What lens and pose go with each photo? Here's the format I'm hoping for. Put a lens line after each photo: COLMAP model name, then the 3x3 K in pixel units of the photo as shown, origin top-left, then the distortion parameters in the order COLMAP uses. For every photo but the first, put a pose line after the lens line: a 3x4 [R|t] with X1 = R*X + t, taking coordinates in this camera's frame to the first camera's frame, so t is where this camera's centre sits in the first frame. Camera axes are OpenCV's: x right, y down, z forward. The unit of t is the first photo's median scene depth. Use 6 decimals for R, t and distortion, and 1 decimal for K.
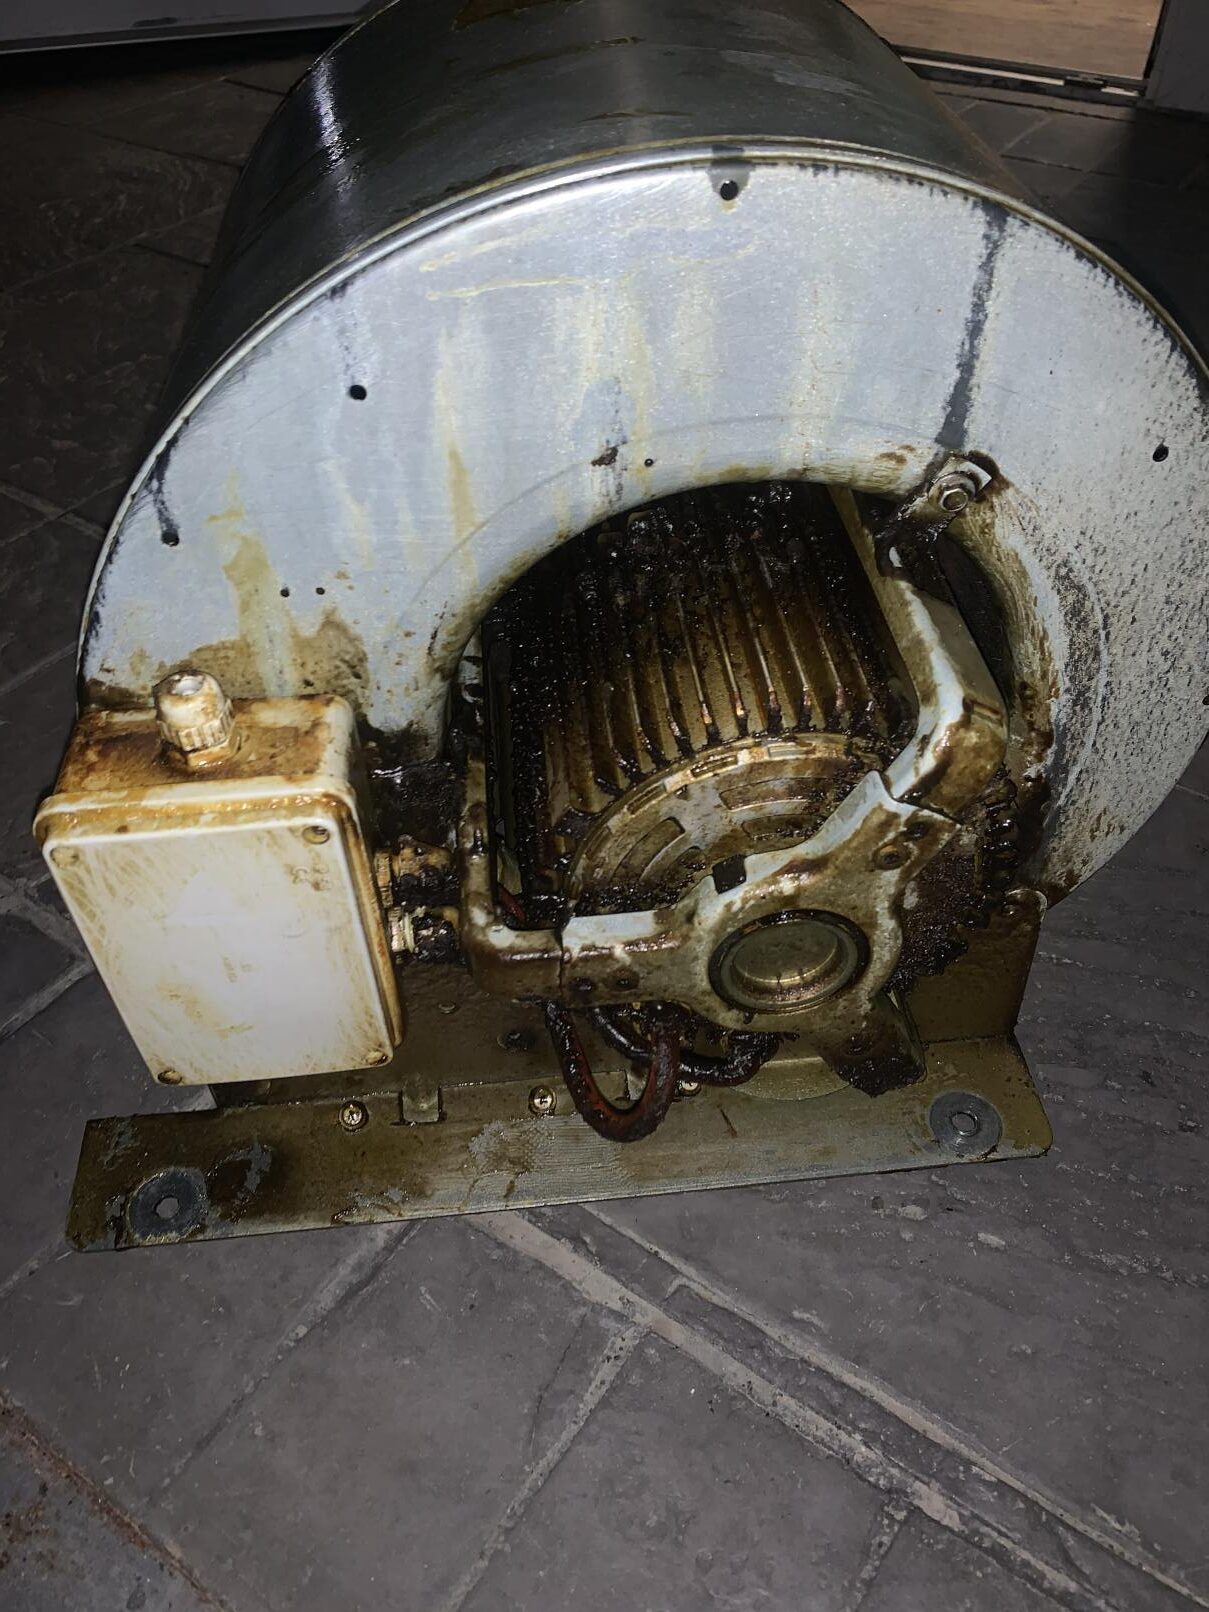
lens RADIAL K [[1230.7, 0, 604.5], [0, 1230.7, 806.0], [0, 0, 1]] dist [0.051286, -0.135575]
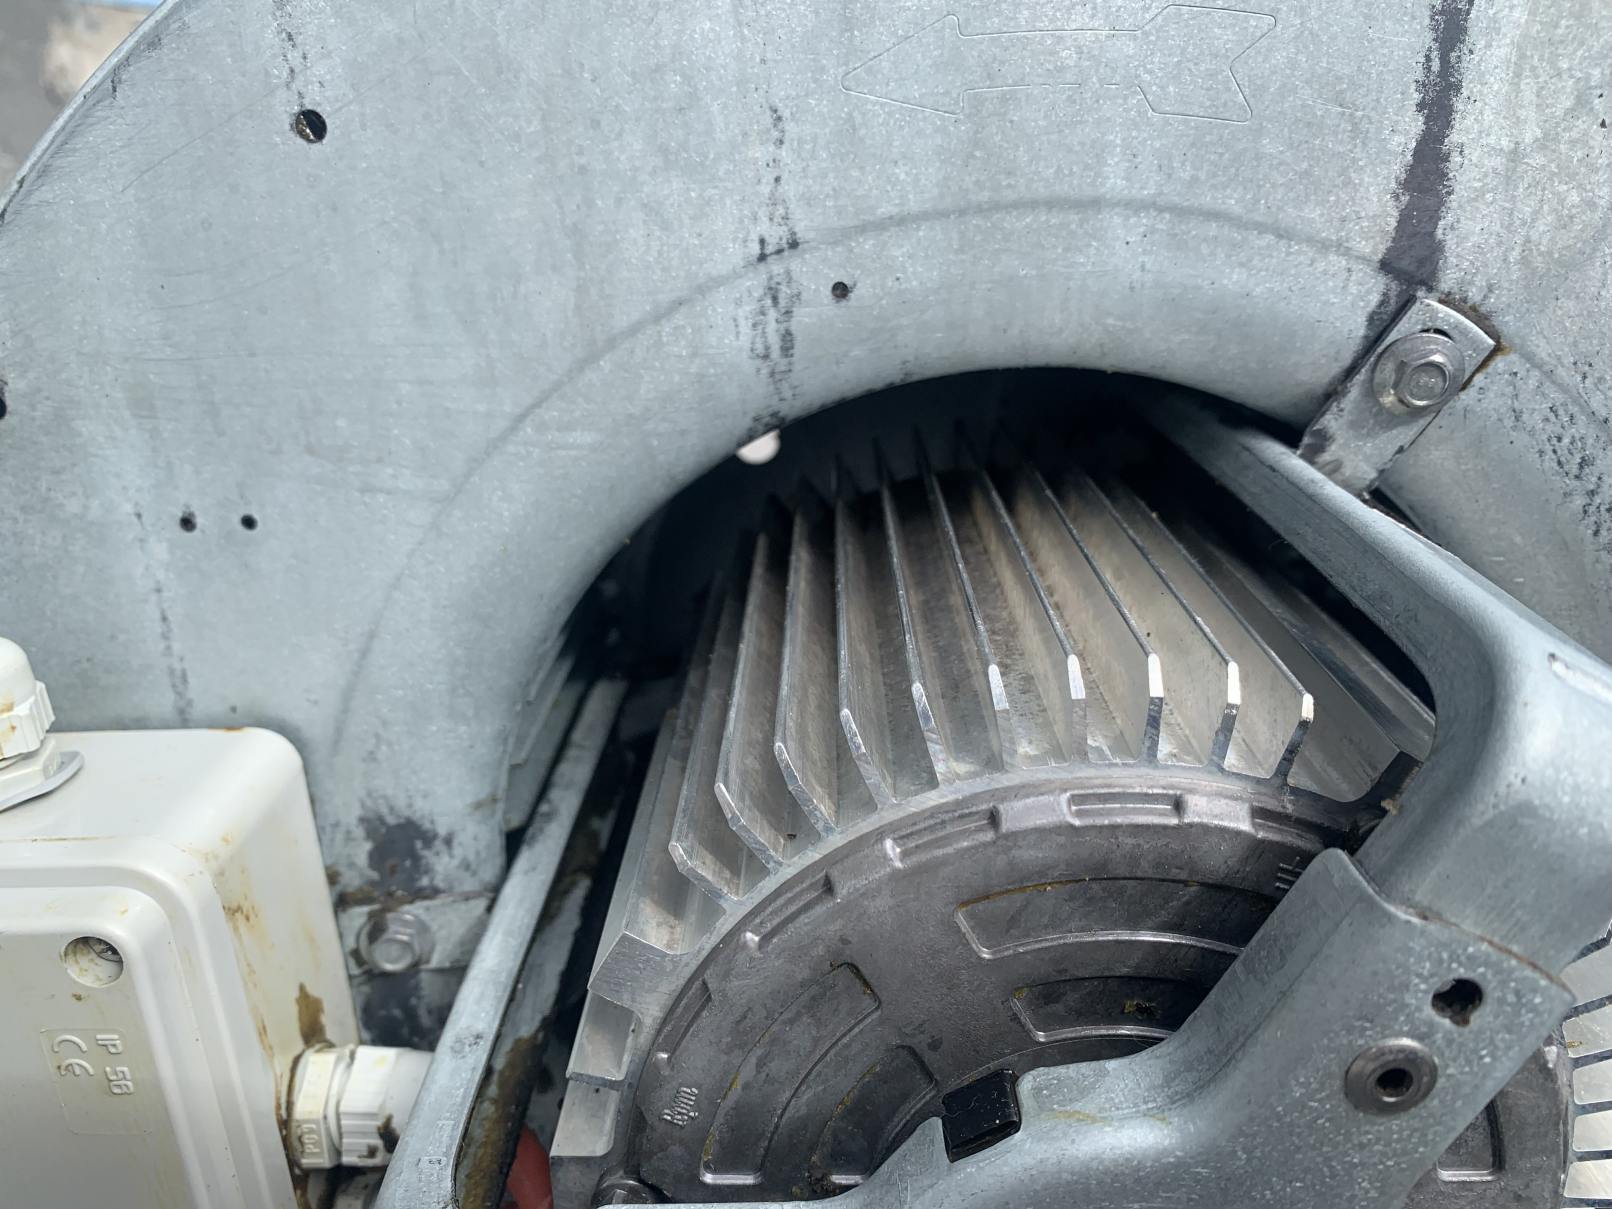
lens RADIAL K [[1258.5, 0, 800.2], [0, 1258.5, 609.7], [0, 0, 1]] dist [0.009134, -0.035311]
pose [[0.993551, 0.028111, -0.109843, 0.077863], [-0.068331, 0.921539, -0.382227, 0.061394], [0.090480, 0.387268, 0.917517, 0.507590]]
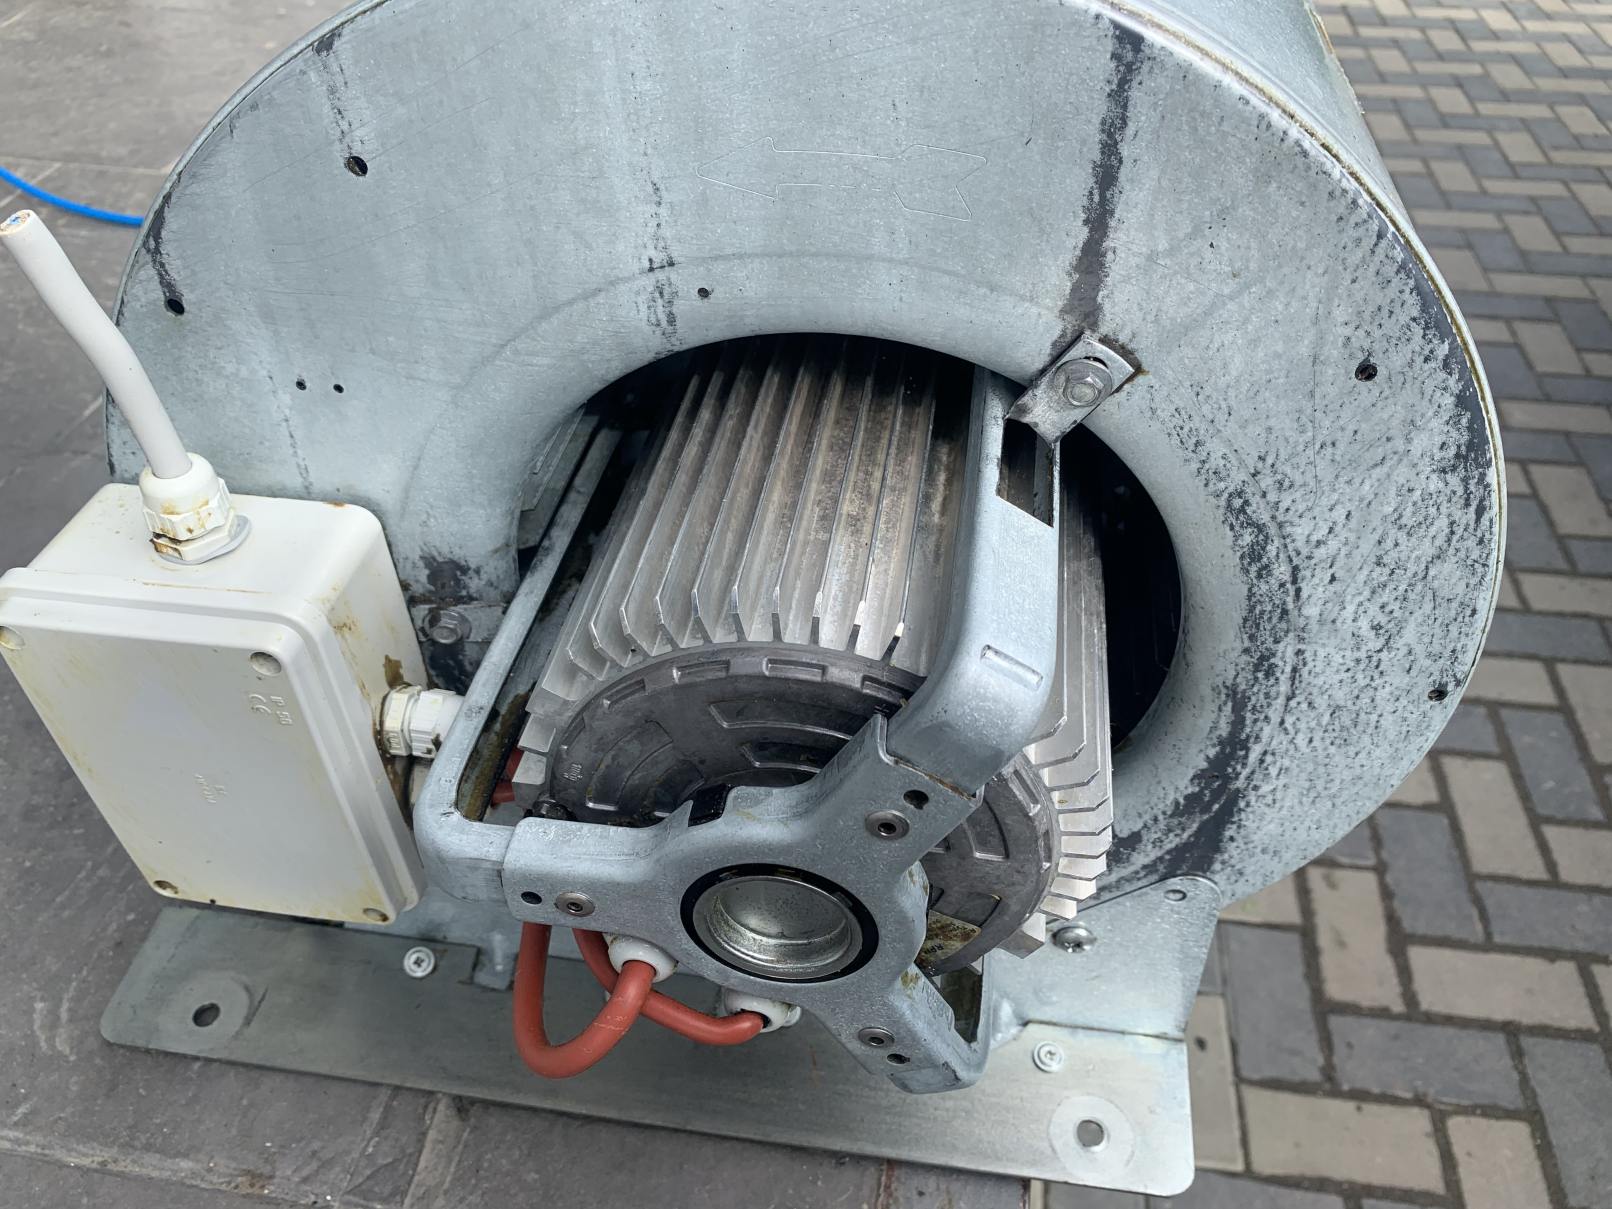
lens RADIAL K [[1230.7, 0, 807.7], [0, 1230.7, 600.8], [0, 0, 1]] dist [0.051286, -0.135575]
pose [[0.970119, 0.174658, -0.168414, 0.260208], [-0.179678, 0.983612, -0.014928, -0.070920], [0.163046, 0.044743, 0.985603, 0.194247]]
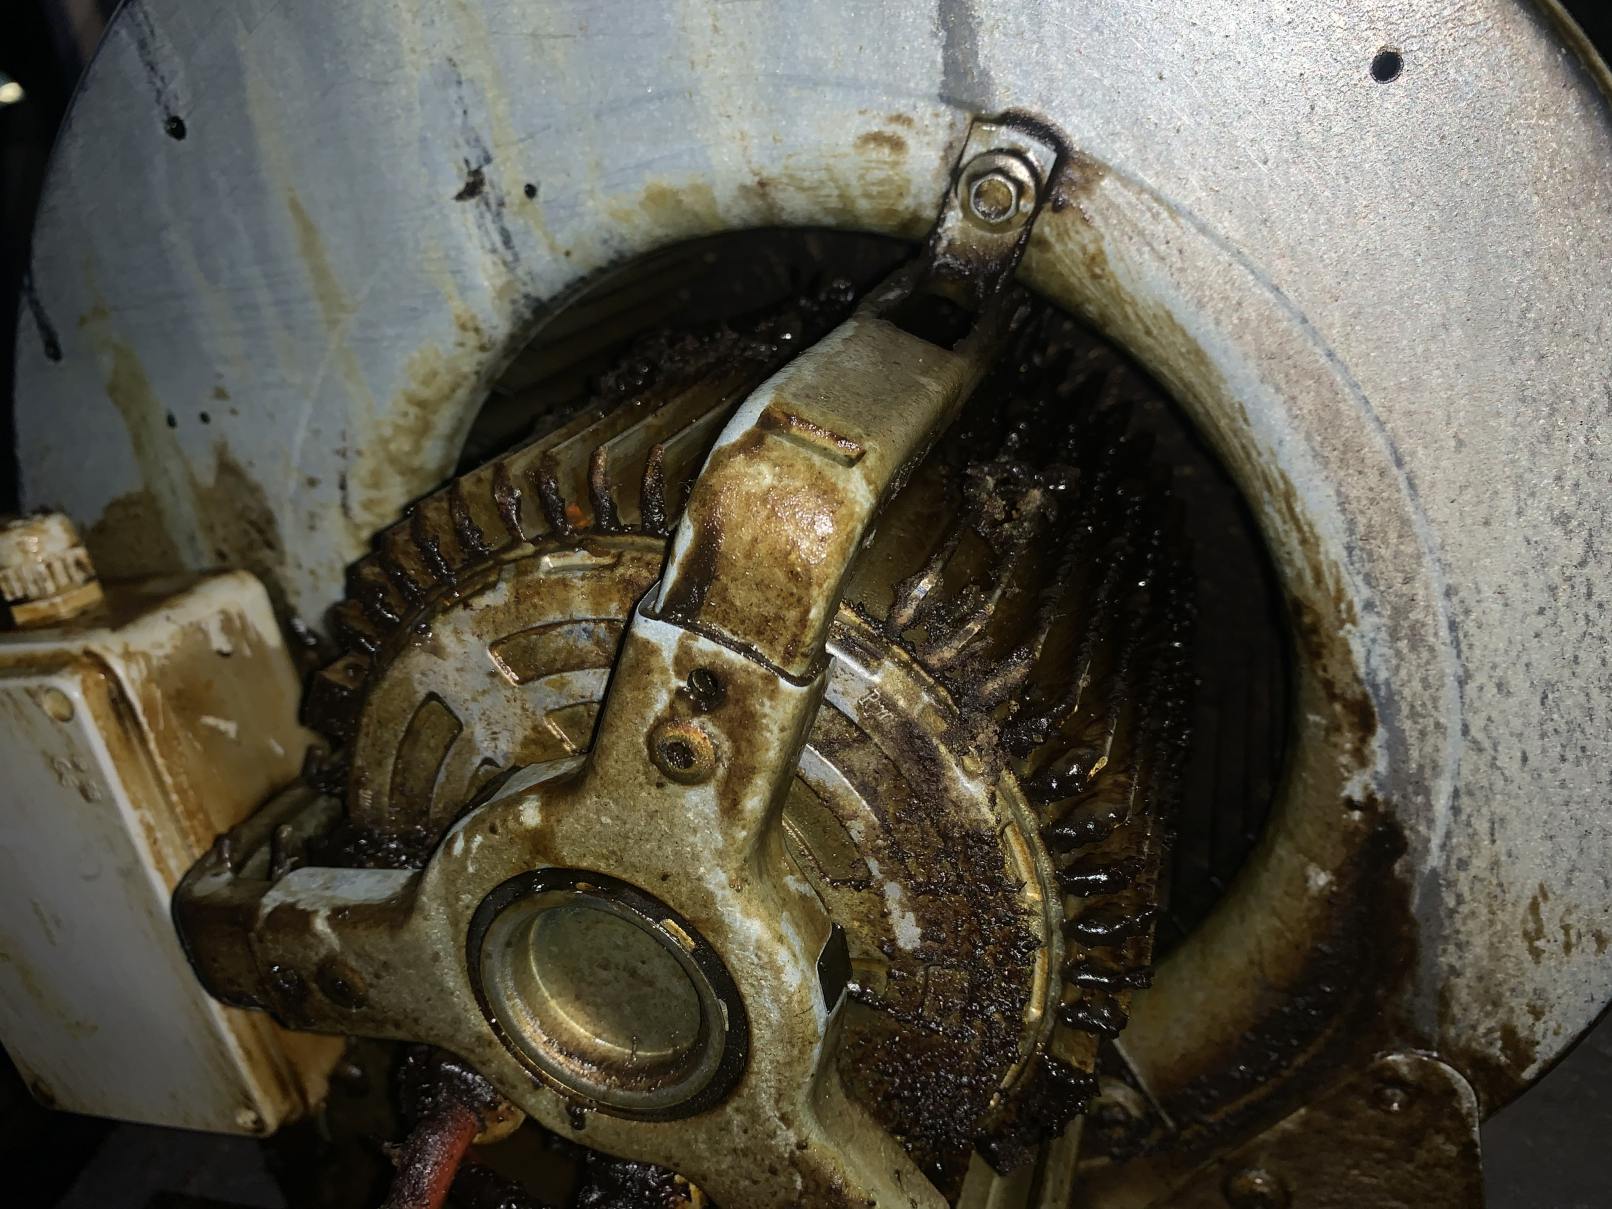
lens RADIAL K [[1246.2, 0, 799.0], [0, 1246.2, 598.6], [0, 0, 1]] dist [-0.007445, -0.007512]
pose [[0.896967, 0.001029, -0.442095, 0.443563], [-0.154791, 0.937430, -0.311873, 0.117259], [0.414112, 0.348172, 0.841004, 0.524169]]
